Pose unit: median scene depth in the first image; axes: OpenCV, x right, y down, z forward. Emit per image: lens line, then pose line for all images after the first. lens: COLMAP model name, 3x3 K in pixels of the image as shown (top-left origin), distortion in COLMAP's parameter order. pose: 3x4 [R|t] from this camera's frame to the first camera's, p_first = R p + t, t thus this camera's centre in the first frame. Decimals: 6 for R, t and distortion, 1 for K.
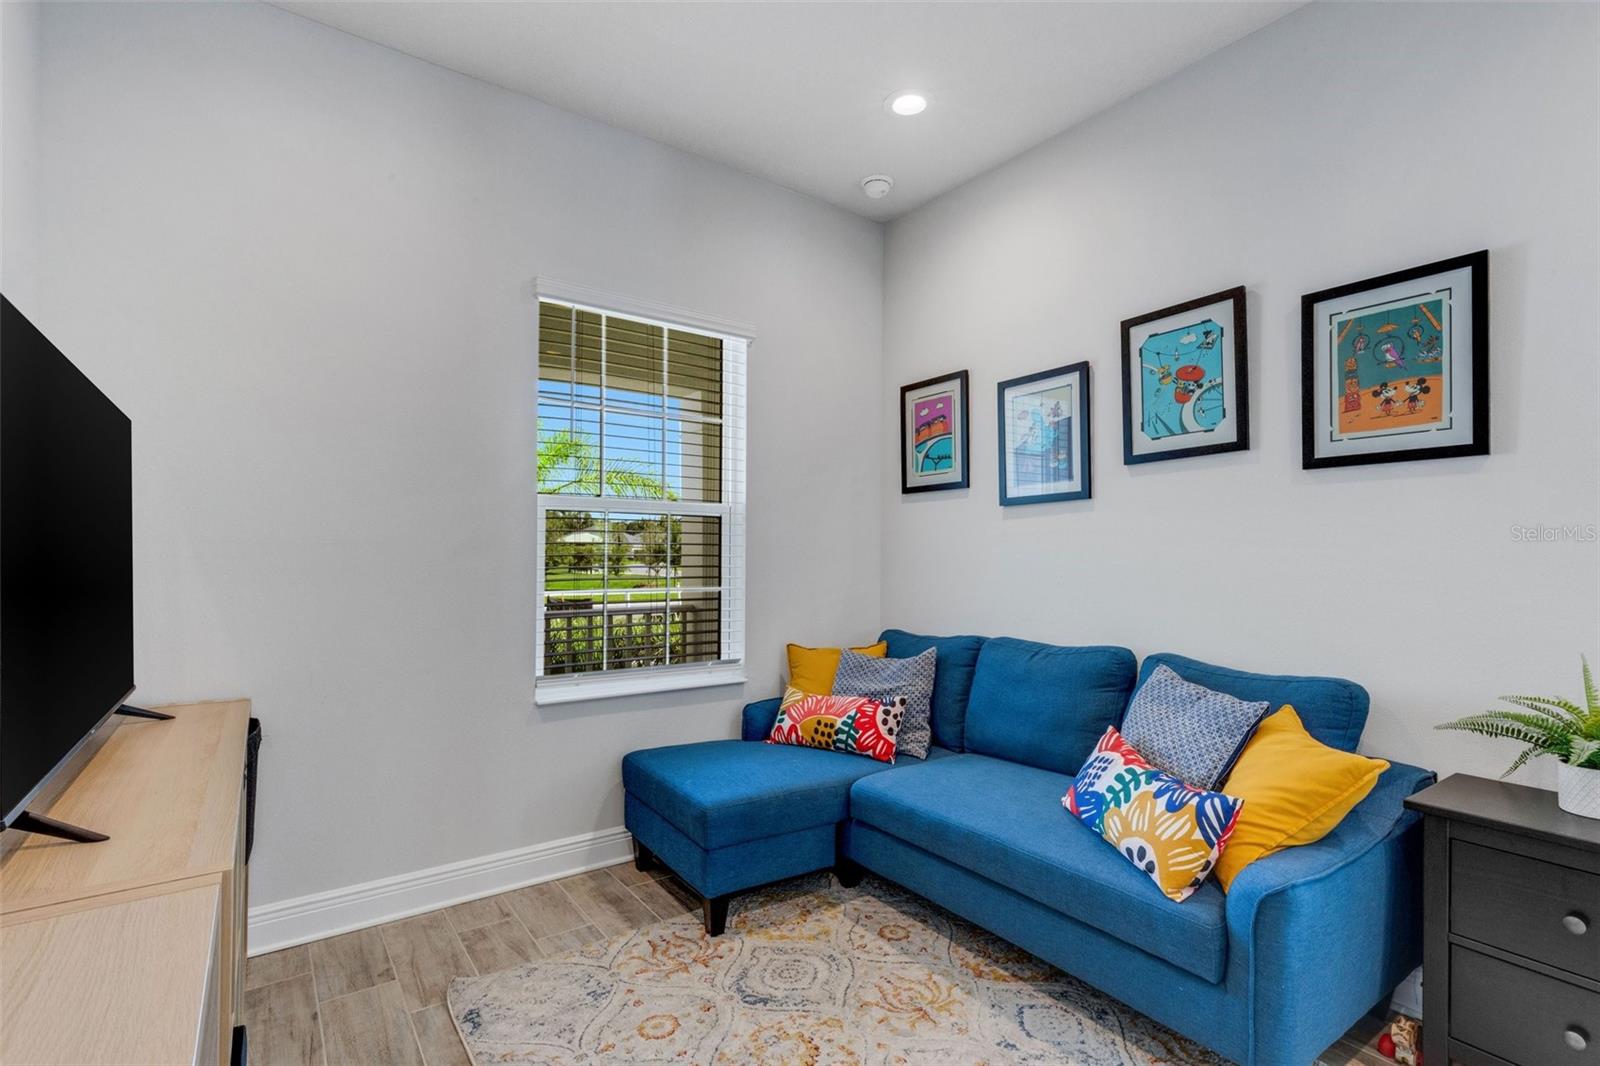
lens RADIAL K [[753.2, 0, 804.8], [0, 753.2, 542.8], [0, 0, 1]] dist [0.000883, 0.000357]
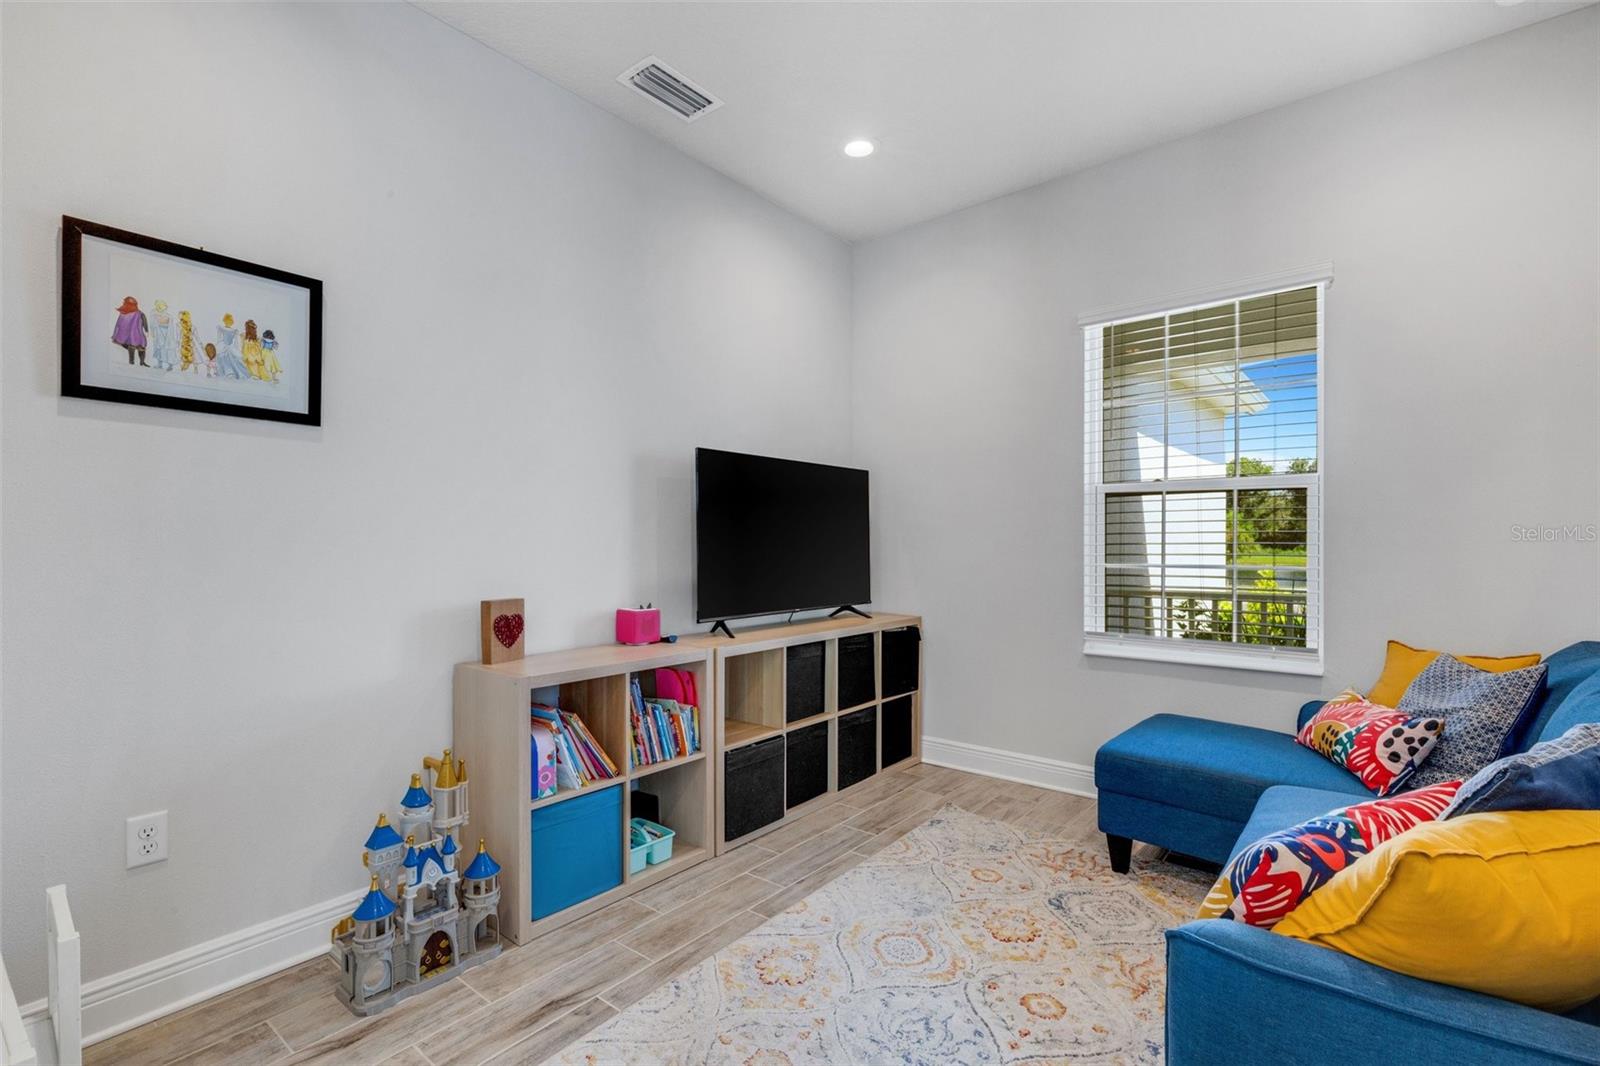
lens RADIAL K [[723.6, 0, 802.0], [0, 723.6, 534.8], [0, 0, 1]] dist [0.002432, 0.000179]
pose [[0.261078, -0.014051, -0.965215, 0.675058], [0.010010, 0.999880, -0.011848, 0.029086], [0.965266, -0.006569, 0.261188, 0.236219]]
